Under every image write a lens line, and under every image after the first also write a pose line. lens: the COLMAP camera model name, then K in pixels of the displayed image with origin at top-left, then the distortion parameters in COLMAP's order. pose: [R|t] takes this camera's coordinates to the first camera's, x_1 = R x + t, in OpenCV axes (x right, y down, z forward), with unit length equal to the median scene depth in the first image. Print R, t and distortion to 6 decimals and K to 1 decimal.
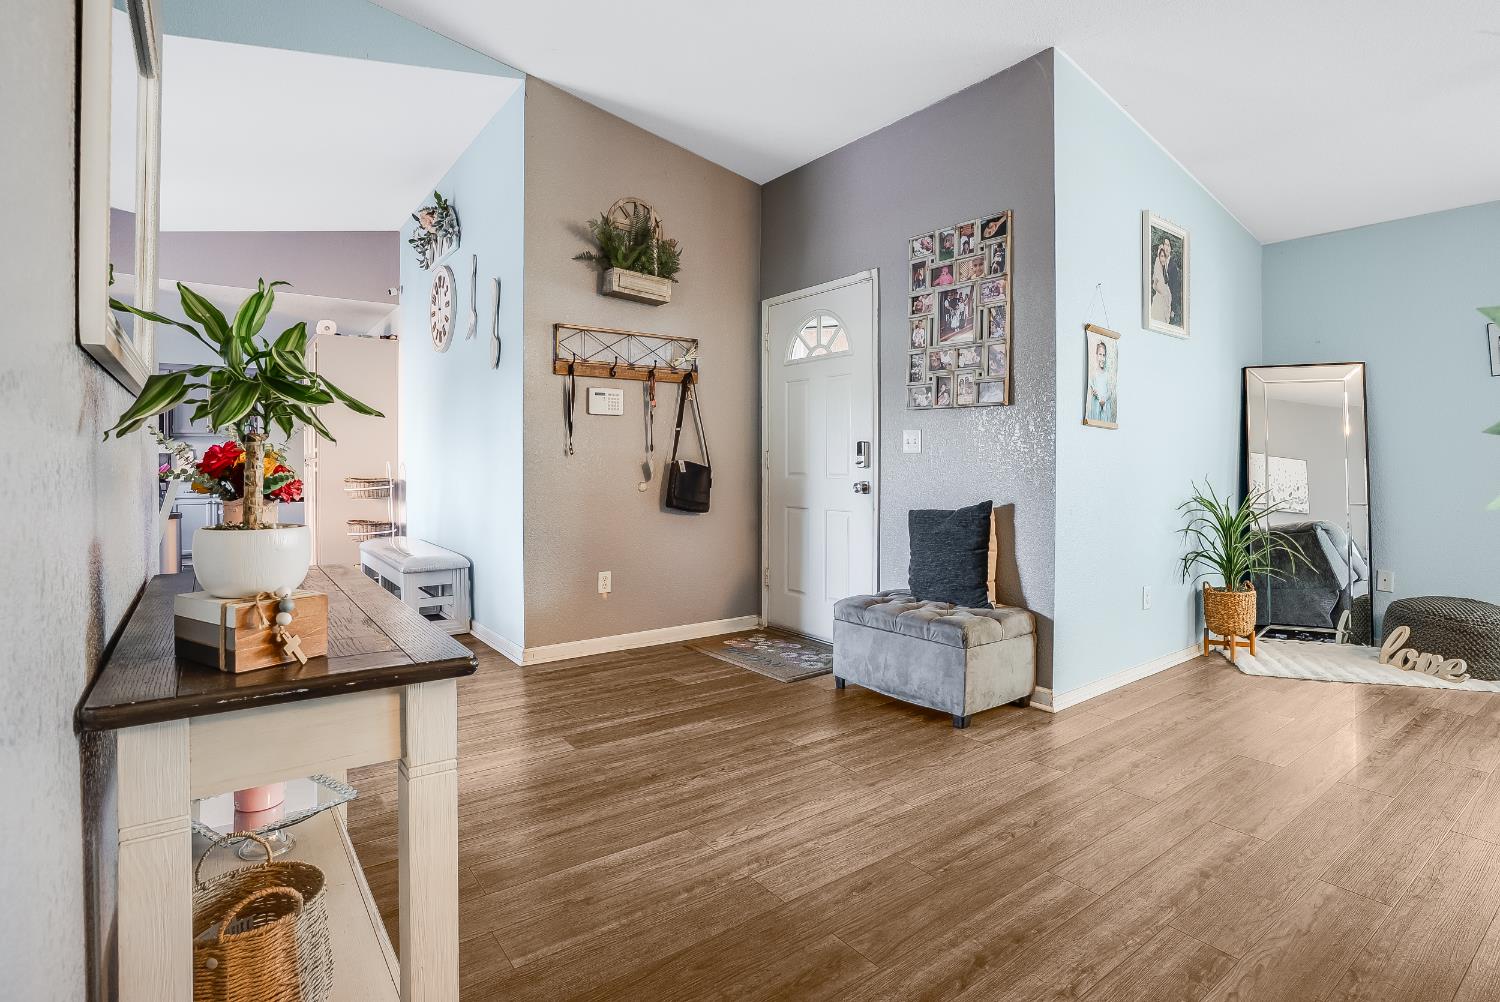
lens RADIAL K [[777.2, 0, 791.1], [0, 777.2, 466.2], [0, 0, 1]] dist [-0.075839, 0.033844]
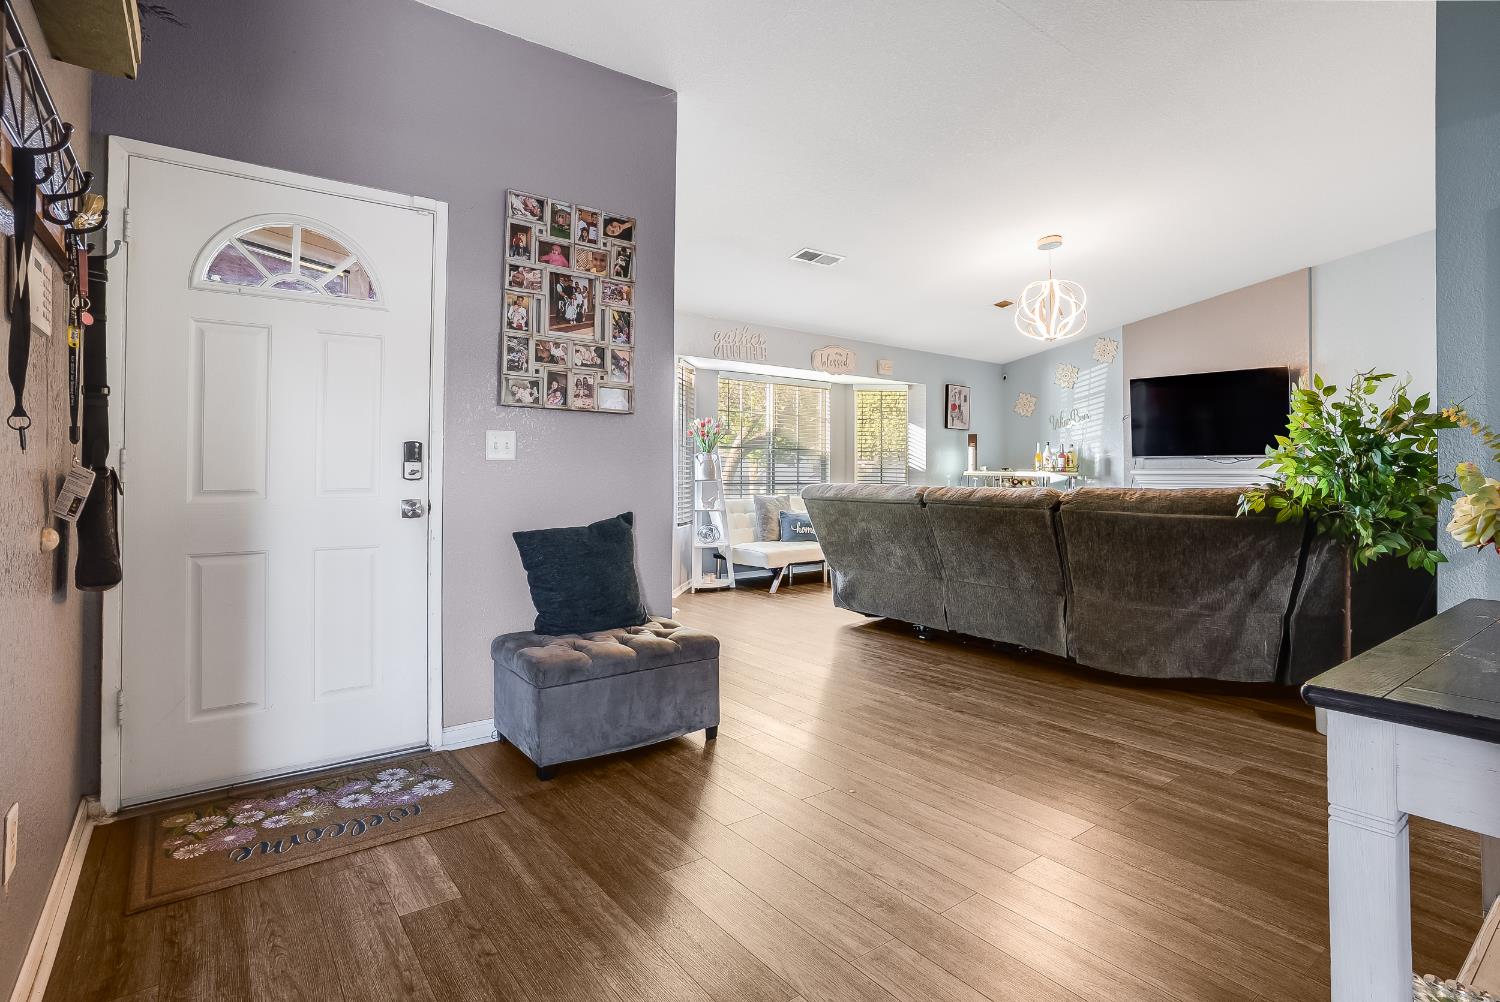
lens RADIAL K [[740.7, 0, 738.7], [0, 740.7, 455.2], [0, 0, 1]] dist [-0.063889, 0.029177]
pose [[0.025097, 0.014138, 0.999585, -0.641458], [-0.001676, 0.999899, -0.014100, -0.013099], [-0.999684, -0.001322, 0.025118, 0.812925]]
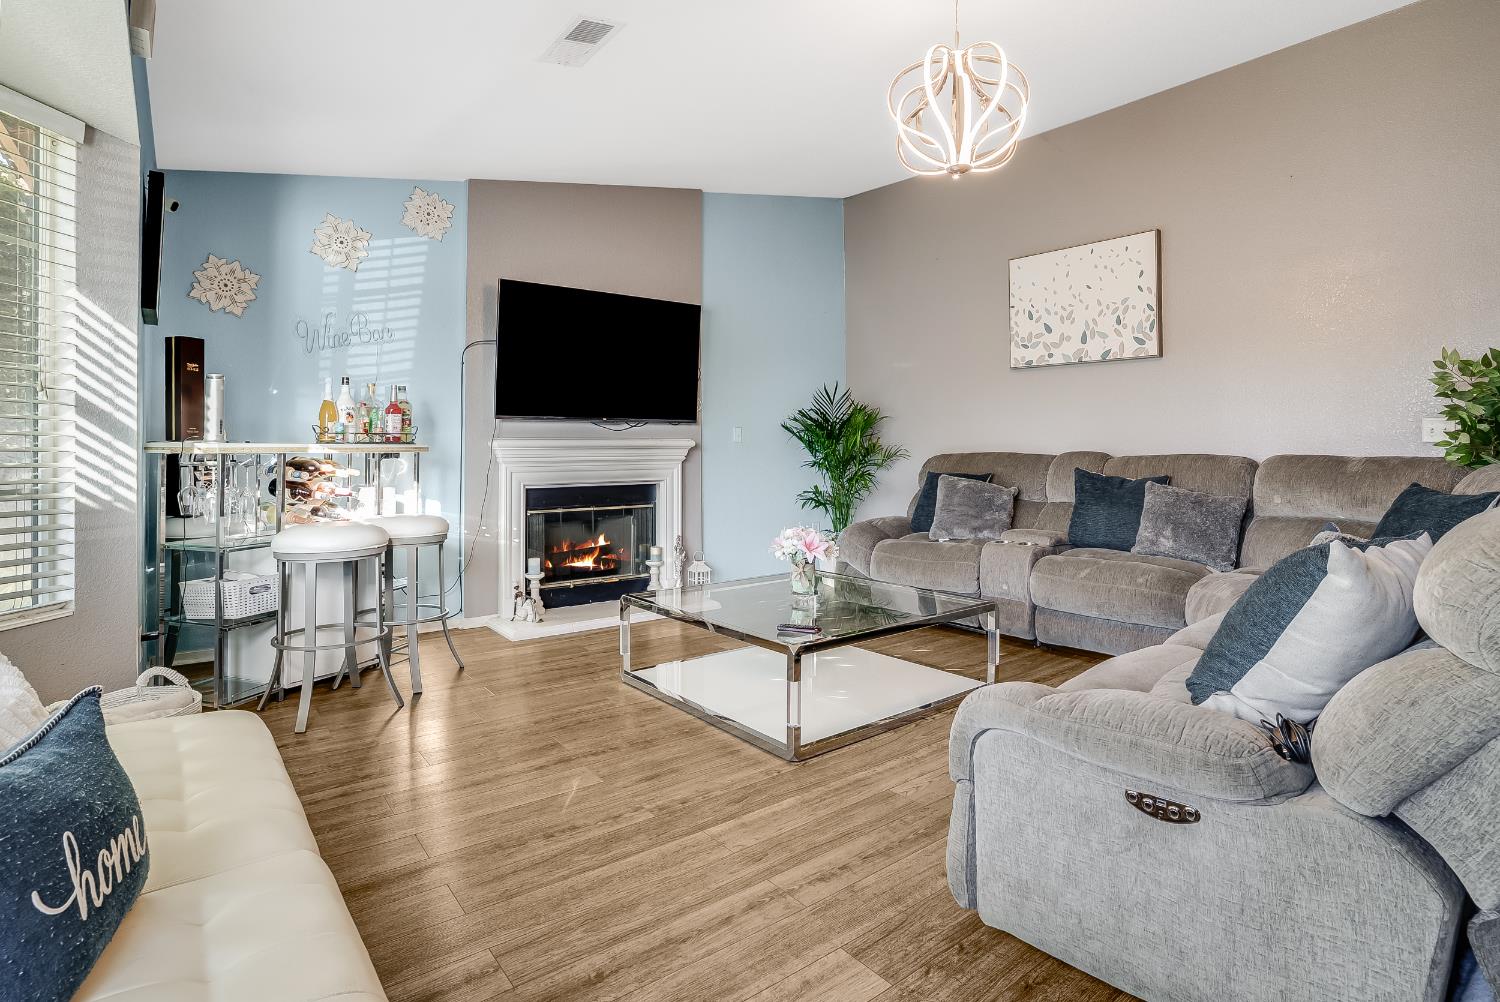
lens RADIAL K [[775.8, 0, 747.0], [0, 775.8, 431.6], [0, 0, 1]] dist [-0.004433, 0.000272]
pose [[-0.999950, -0.008099, 0.005863, 1.216973], [-0.008151, 0.999927, -0.008865, -0.006632], [-0.005791, -0.008913, -0.999944, 0.990667]]
